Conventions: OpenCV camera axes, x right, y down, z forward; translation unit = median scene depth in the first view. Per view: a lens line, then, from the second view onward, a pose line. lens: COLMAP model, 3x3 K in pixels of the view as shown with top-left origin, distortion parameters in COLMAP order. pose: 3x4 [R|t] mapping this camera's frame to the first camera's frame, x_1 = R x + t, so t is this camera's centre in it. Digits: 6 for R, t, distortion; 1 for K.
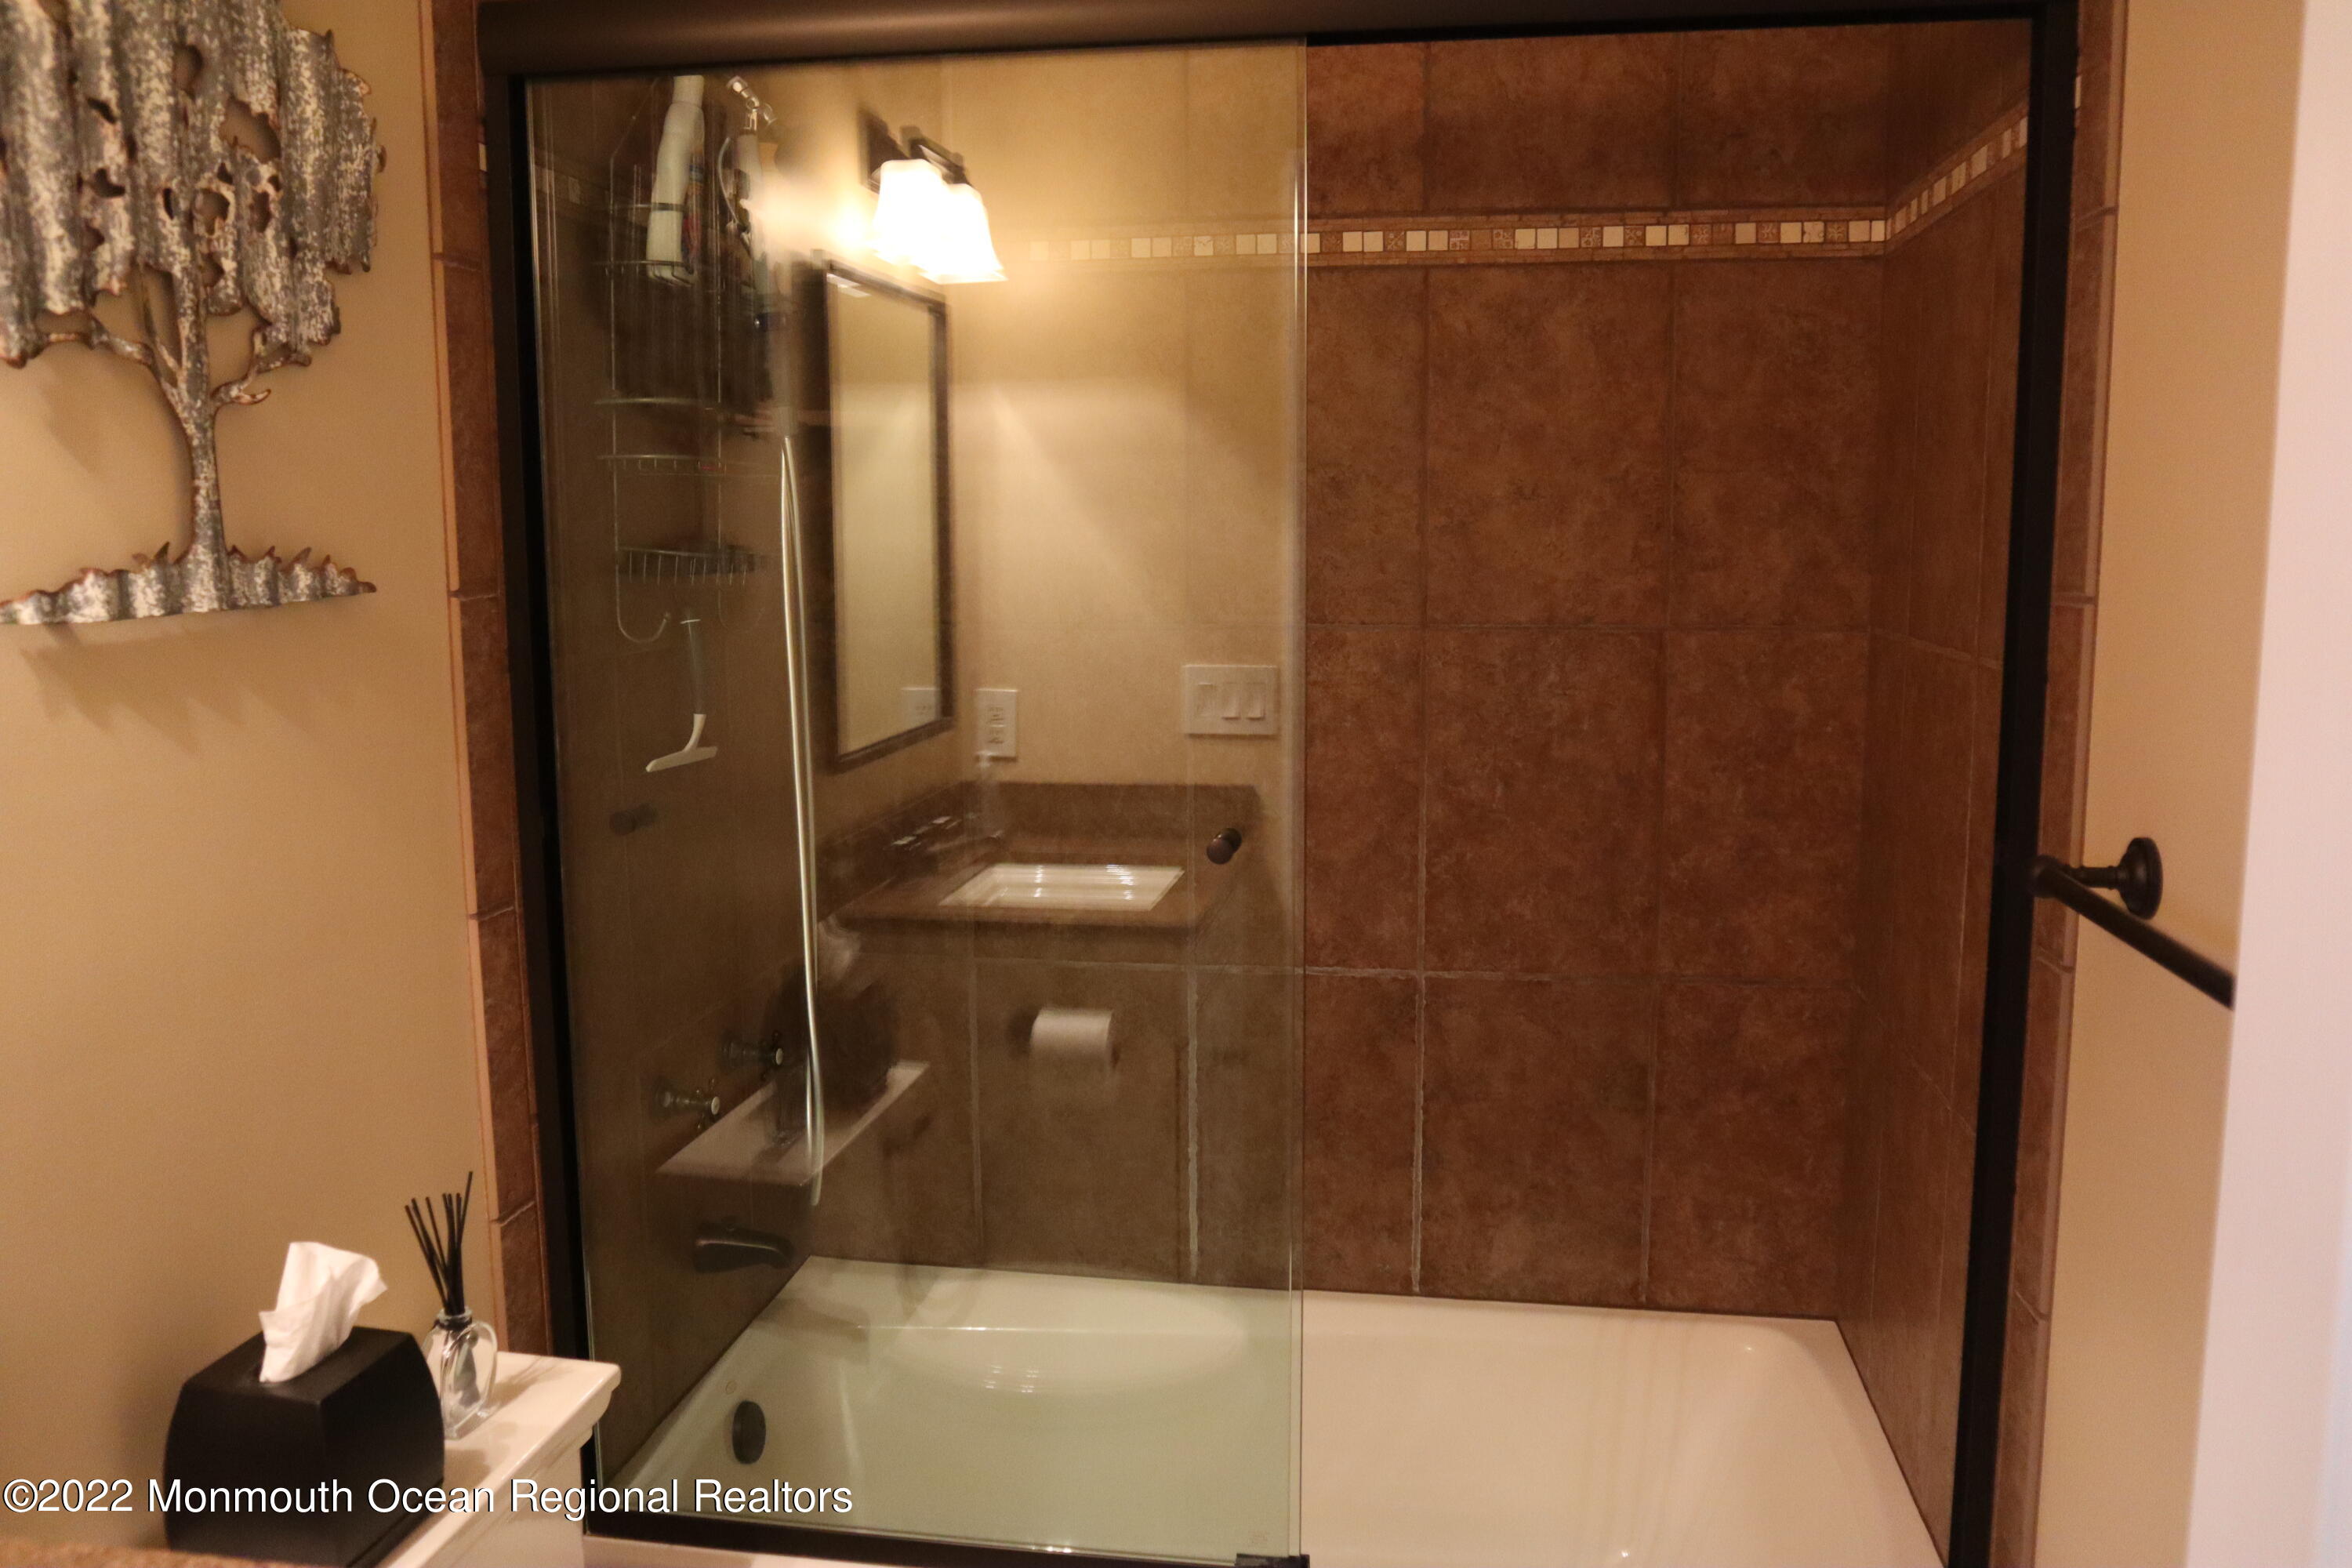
lens RADIAL K [[1831.6, 0, 1179.8], [0, 1831.6, 788.5], [0, 0, 1]] dist [-0.089730, 0.074778]
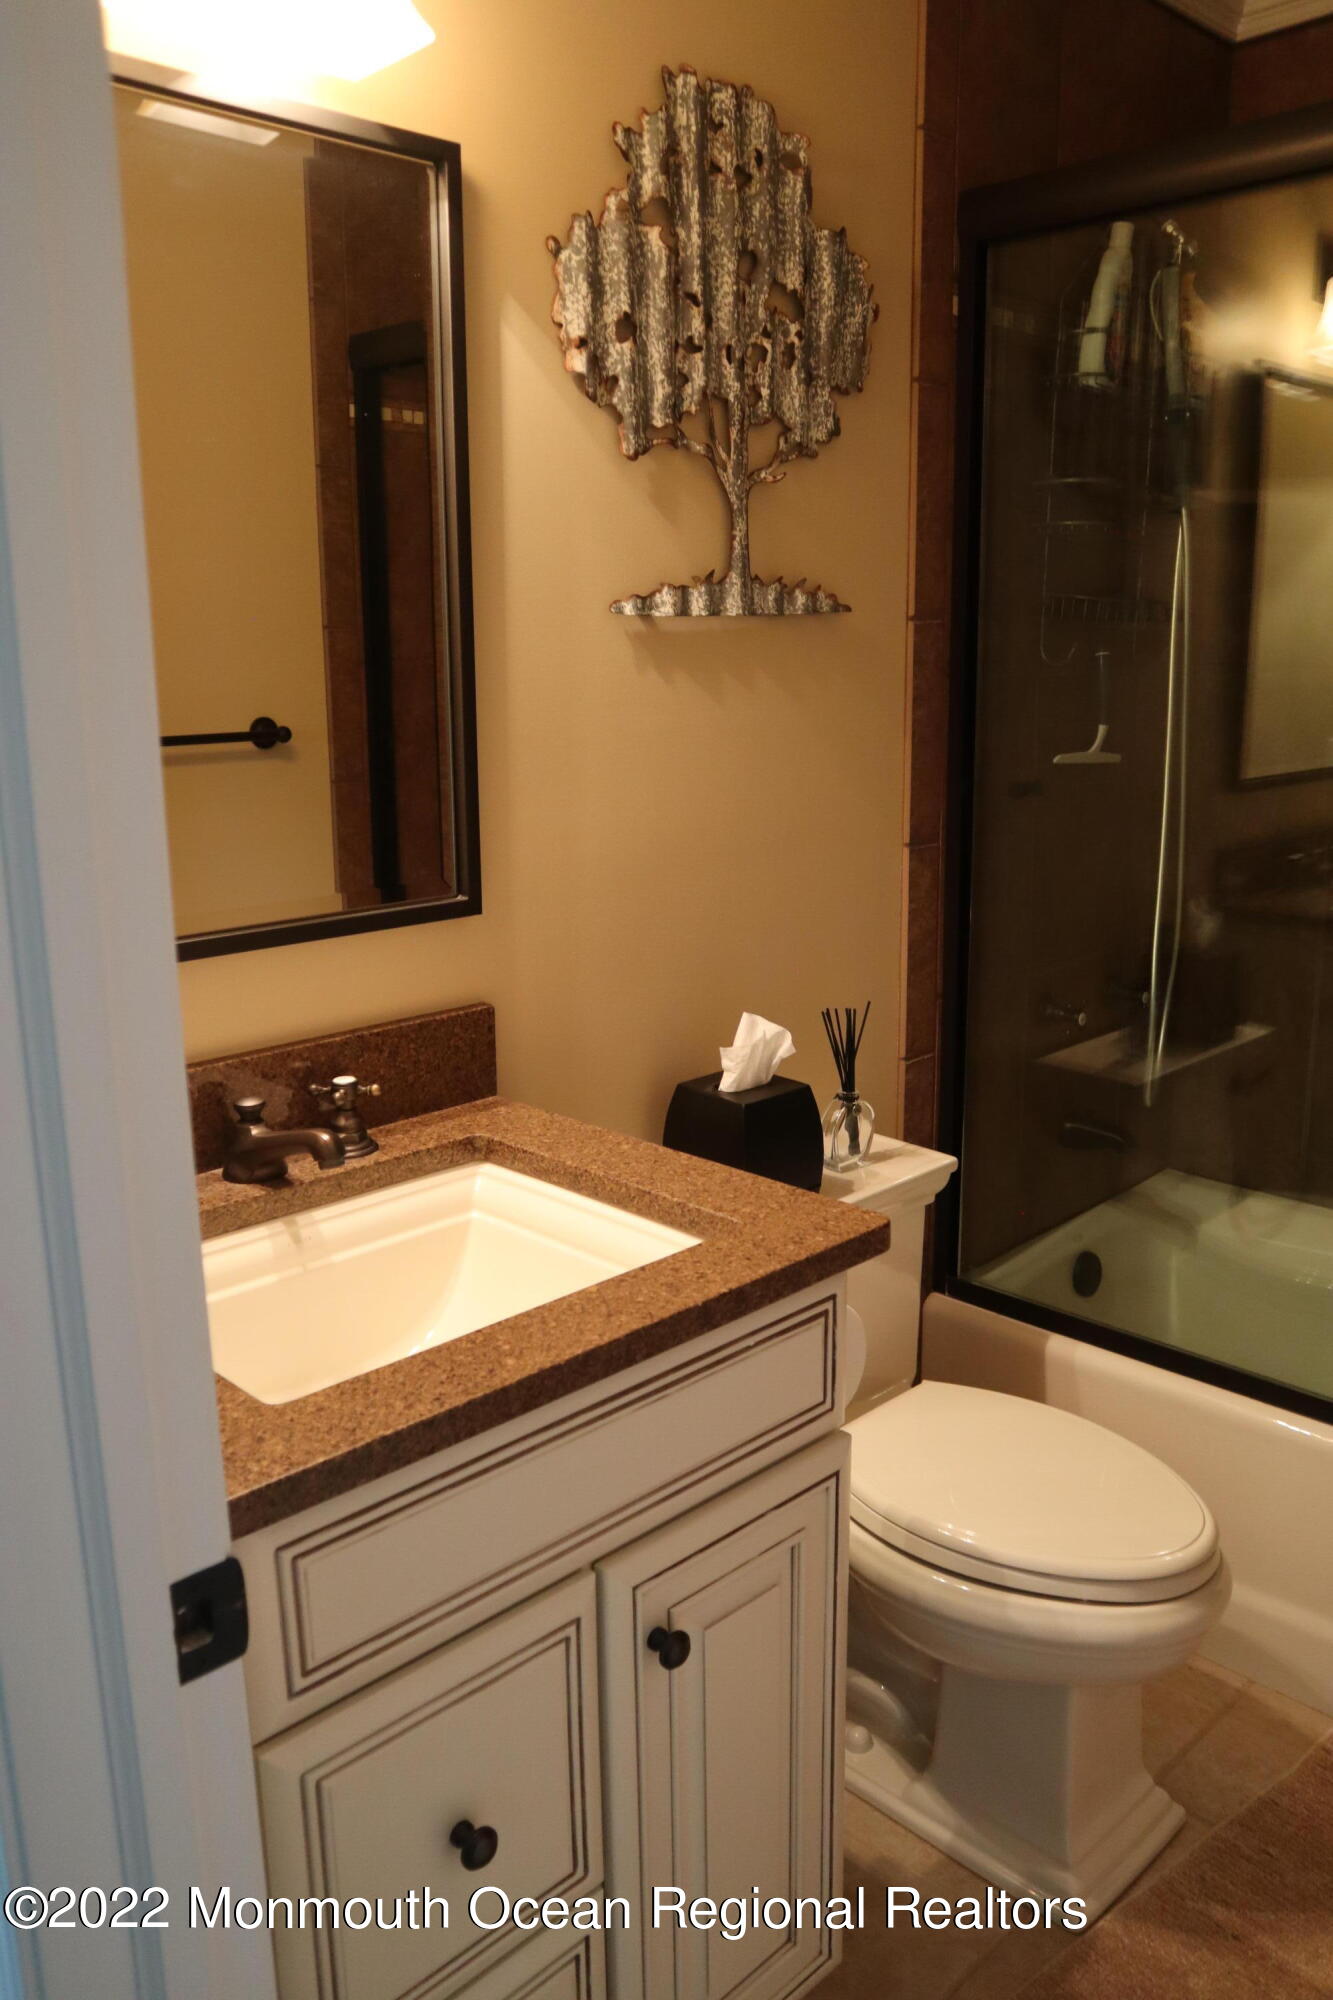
lens RADIAL K [[1557.5, 0, 672.3], [0, 1557.5, 1002.1], [0, 0, 1]] dist [-0.089730, 0.074778]
pose [[0.810213, 0.128045, -0.571979, 0.213026], [-0.076485, 0.990599, 0.113418, 0.078963], [0.581124, -0.048145, 0.812389, -0.143641]]
